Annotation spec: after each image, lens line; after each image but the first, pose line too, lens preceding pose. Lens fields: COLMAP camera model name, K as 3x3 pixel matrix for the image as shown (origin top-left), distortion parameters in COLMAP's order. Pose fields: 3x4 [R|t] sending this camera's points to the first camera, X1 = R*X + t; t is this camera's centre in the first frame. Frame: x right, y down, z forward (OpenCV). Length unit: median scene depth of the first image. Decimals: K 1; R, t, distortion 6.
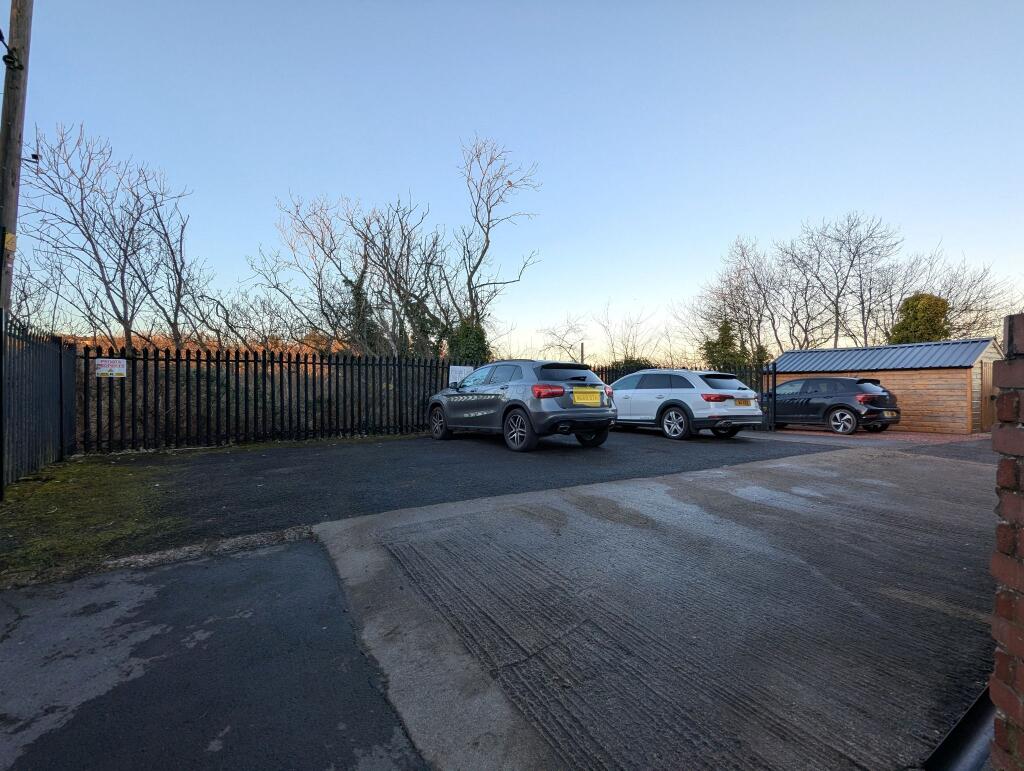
lens RADIAL K [[488.3, 0, 512.1], [0, 488.3, 382.2], [0, 0, 1]] dist [-0.004663, -0.000720]
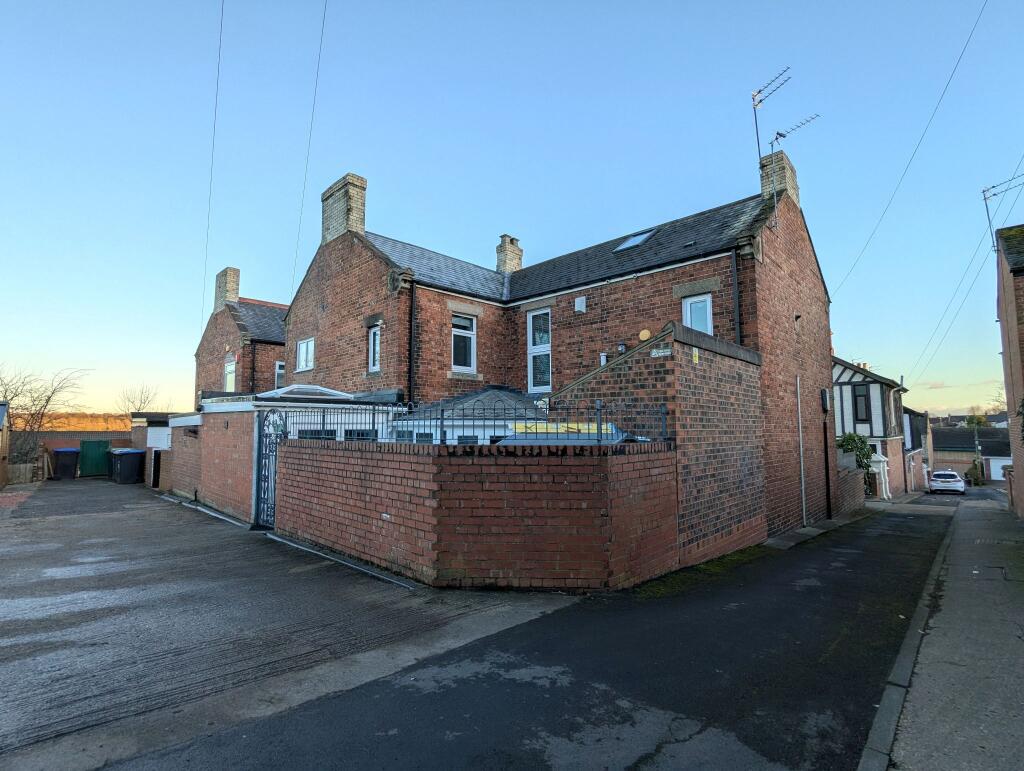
lens RADIAL K [[488.3, 0, 510.7], [0, 488.3, 385.9], [0, 0, 1]] dist [-0.004663, -0.000720]
pose [[-0.202943, 0.083922, 0.975588, -1.354489], [0.010624, 0.996451, -0.083507, -0.127274], [-0.979133, -0.006583, -0.203114, 0.567071]]
